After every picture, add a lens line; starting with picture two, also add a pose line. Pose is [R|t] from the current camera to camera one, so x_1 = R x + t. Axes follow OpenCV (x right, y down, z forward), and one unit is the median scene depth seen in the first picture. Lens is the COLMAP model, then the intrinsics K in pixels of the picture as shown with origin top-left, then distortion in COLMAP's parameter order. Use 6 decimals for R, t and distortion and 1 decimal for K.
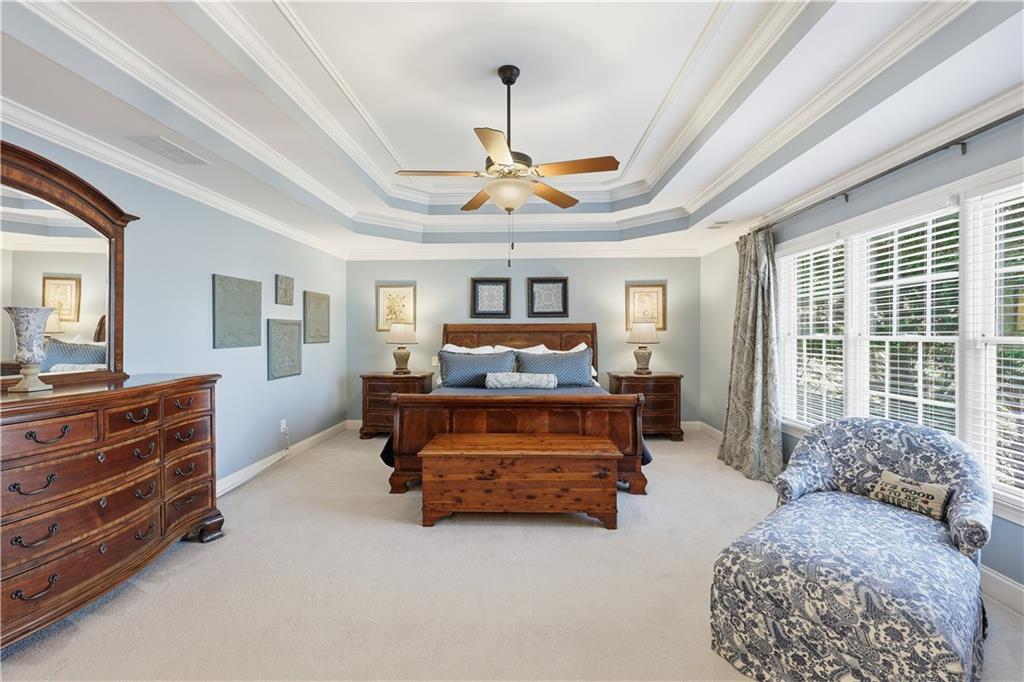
lens RADIAL K [[431.3, 0, 512.0], [0, 431.3, 341.0], [0, 0, 1]] dist [0.000600, 0.000174]
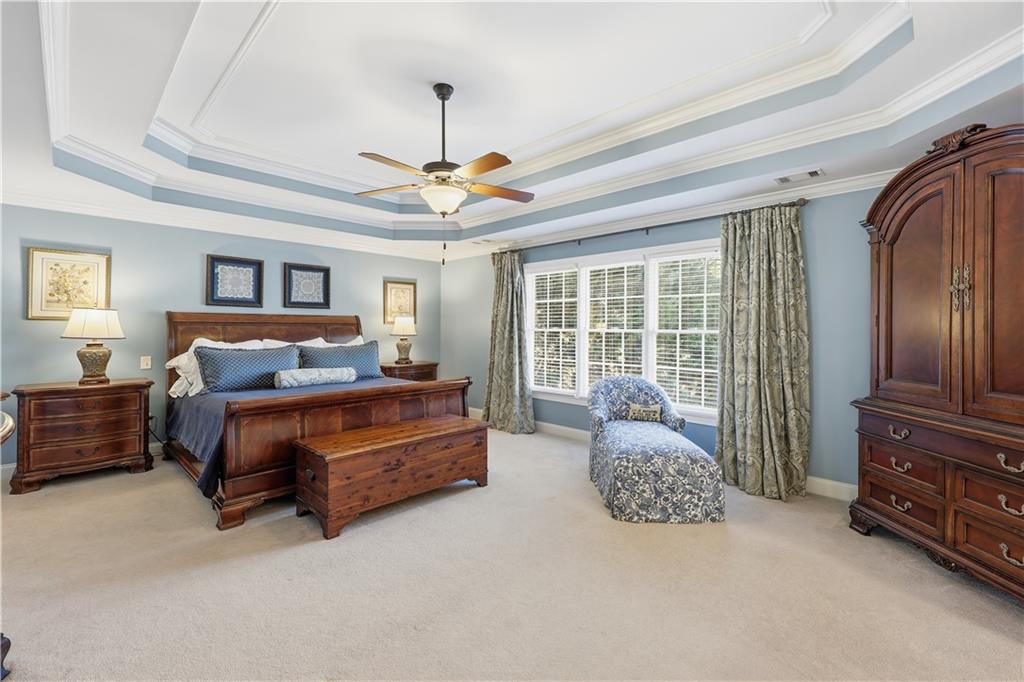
lens RADIAL K [[435.0, 0, 510.3], [0, 435.0, 333.2], [0, 0, 1]] dist [0.000869, 0.000062]
pose [[0.675607, -0.003468, 0.737254, -0.438128], [0.005617, 0.999984, -0.000443, 0.002079], [-0.737240, 0.004441, 0.675616, 0.076552]]
